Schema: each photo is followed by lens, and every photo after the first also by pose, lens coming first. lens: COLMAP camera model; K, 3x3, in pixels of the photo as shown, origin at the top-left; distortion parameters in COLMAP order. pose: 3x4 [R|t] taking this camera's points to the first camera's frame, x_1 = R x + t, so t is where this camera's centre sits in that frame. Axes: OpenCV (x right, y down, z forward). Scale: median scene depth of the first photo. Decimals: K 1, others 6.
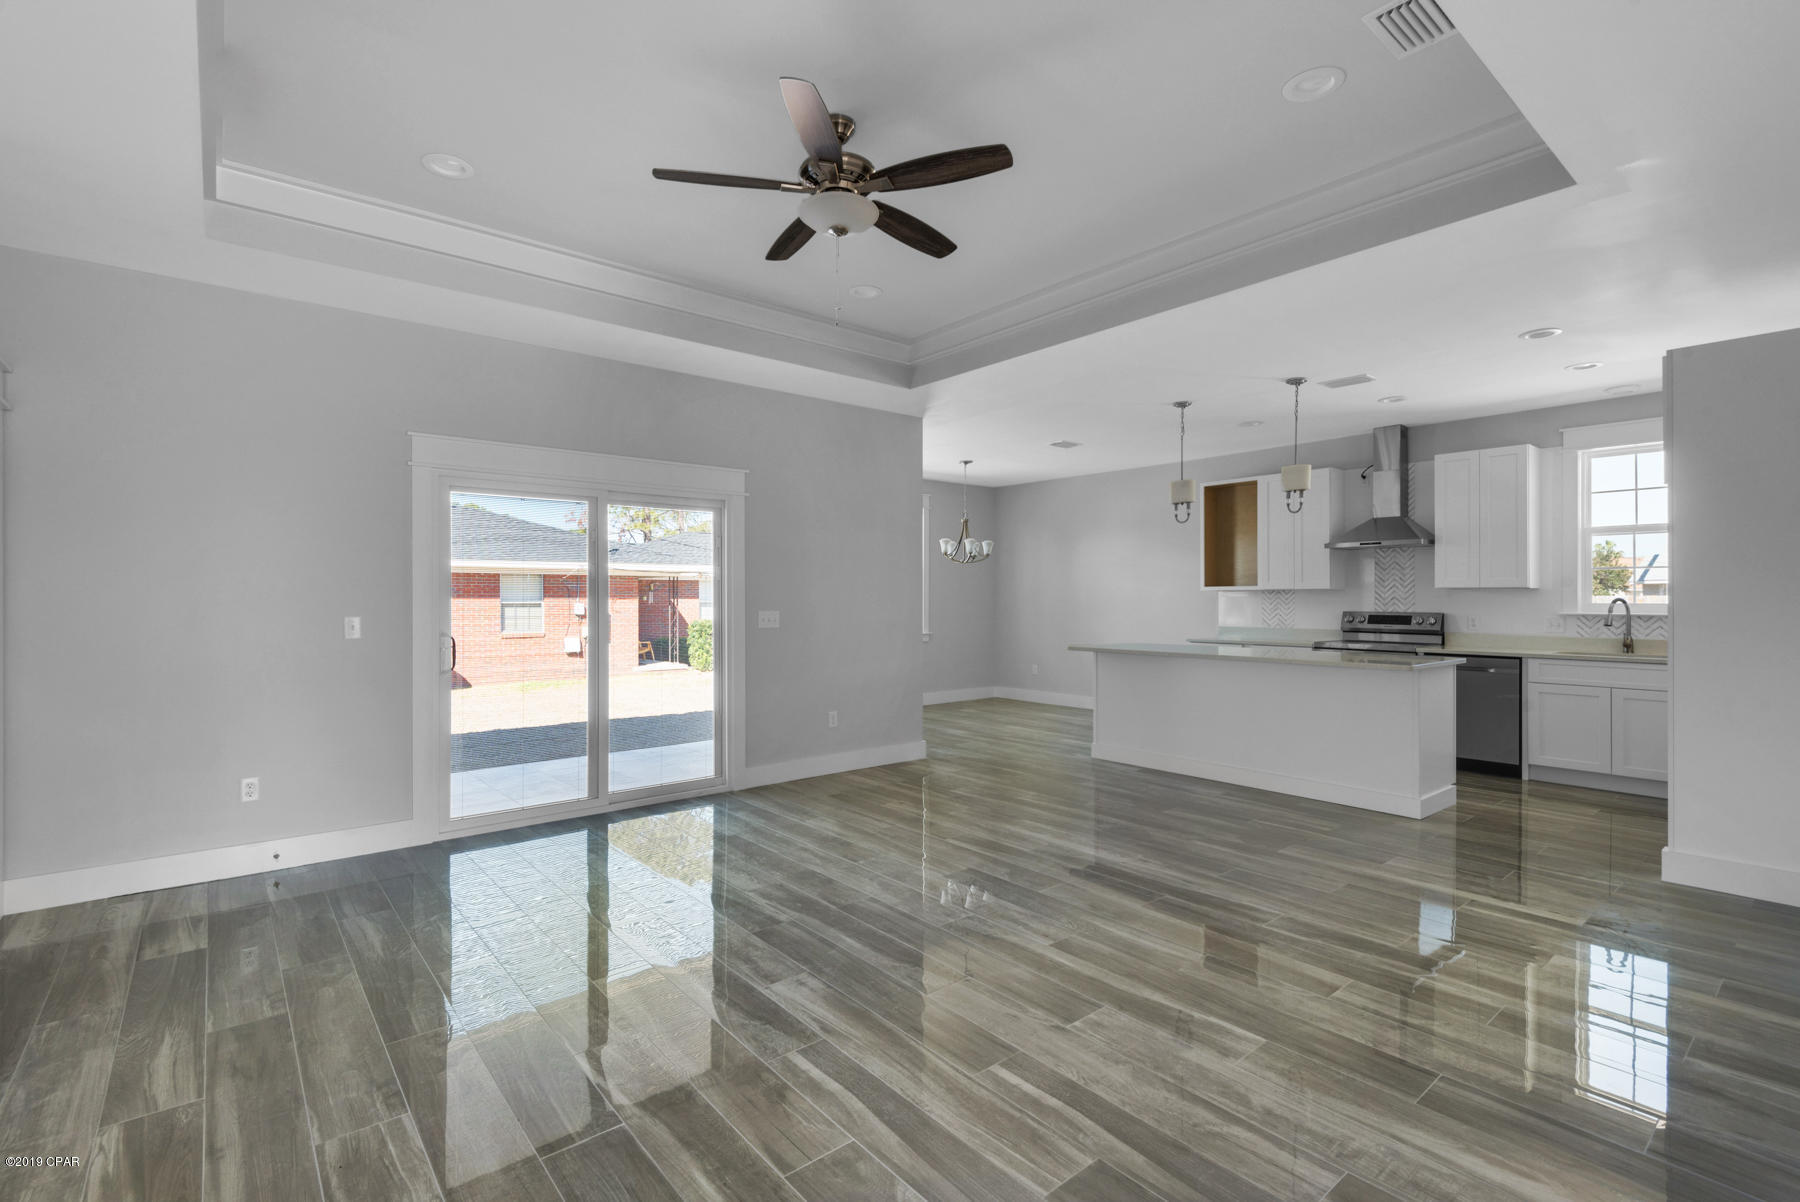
lens RADIAL K [[814.5, 0, 900.0], [0, 814.5, 601.0], [0, 0, 1]] dist [0.003198, -0.000309]
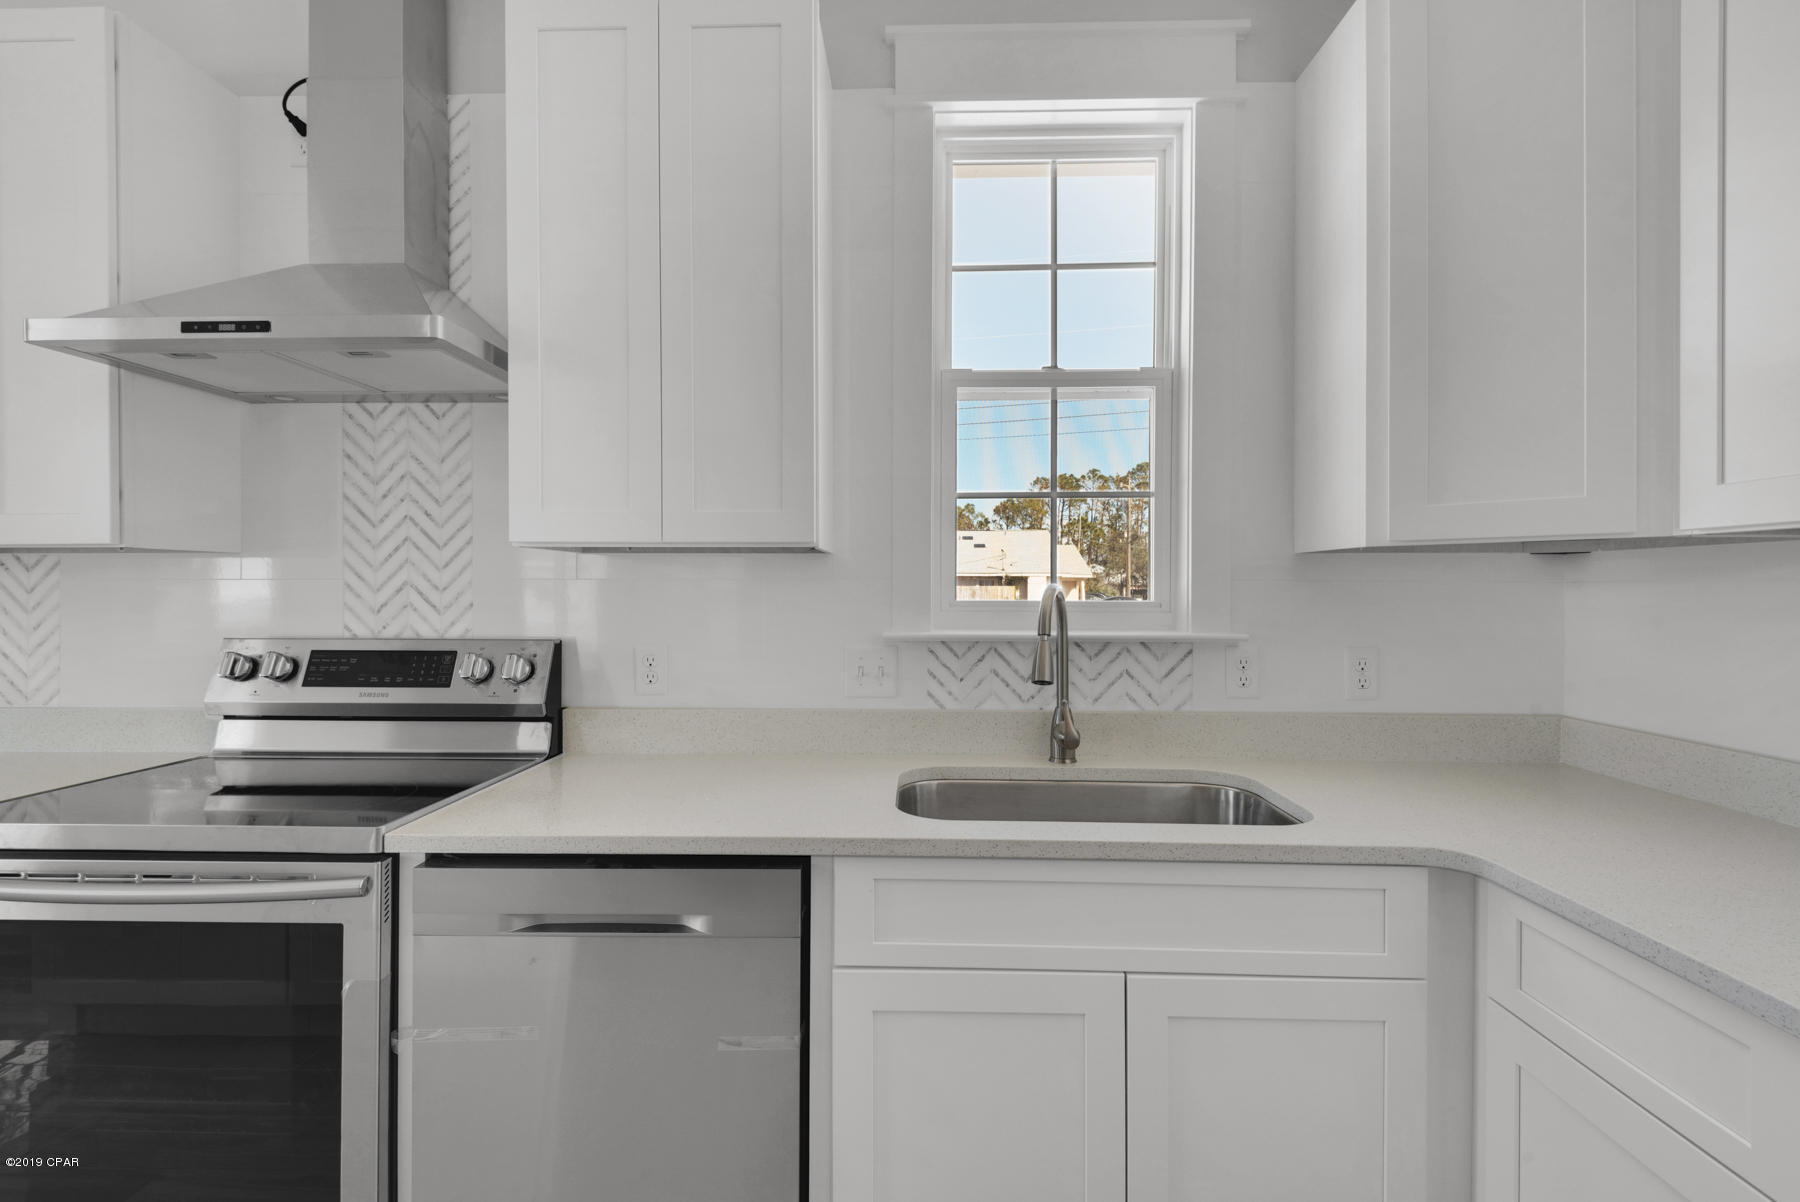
lens RADIAL K [[831.6, 0, 887.9], [0, 831.6, 592.6], [0, 0, 1]] dist [0.011723, -0.000666]
pose [[0.676328, -0.003023, 0.736594, 0.602033], [0.001816, 0.999995, 0.002437, -0.001547], [-0.736598, -0.000311, 0.676330, 0.819459]]
